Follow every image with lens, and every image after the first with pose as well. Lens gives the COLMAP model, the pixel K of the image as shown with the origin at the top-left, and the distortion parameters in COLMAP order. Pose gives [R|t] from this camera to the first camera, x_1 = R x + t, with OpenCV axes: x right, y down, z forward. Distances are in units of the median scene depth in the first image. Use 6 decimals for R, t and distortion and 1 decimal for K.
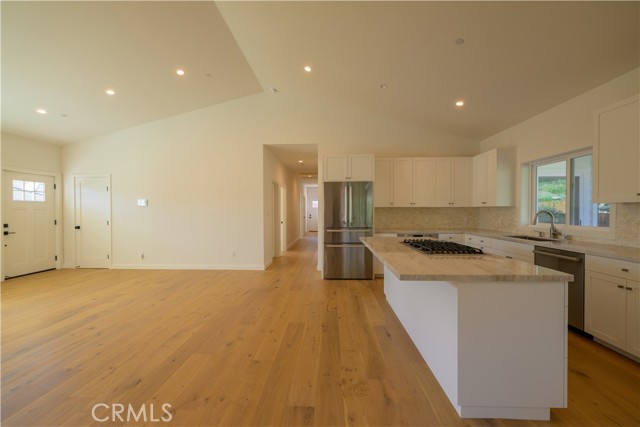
lens RADIAL K [[248.2, 0, 317.2], [0, 248.2, 213.6], [0, 0, 1]] dist [-0.000133, -0.000331]
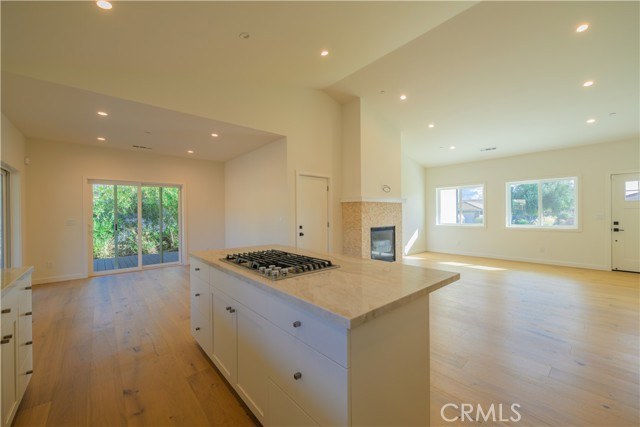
lens RADIAL K [[248.2, 0, 321.8], [0, 248.2, 213.7], [0, 0, 1]] dist [-0.000133, -0.000331]
pose [[-0.709480, 0.008950, -0.704669, 0.470473], [0.005111, 0.999958, 0.007555, -0.010044], [0.704707, 0.001758, -0.709496, 0.827190]]
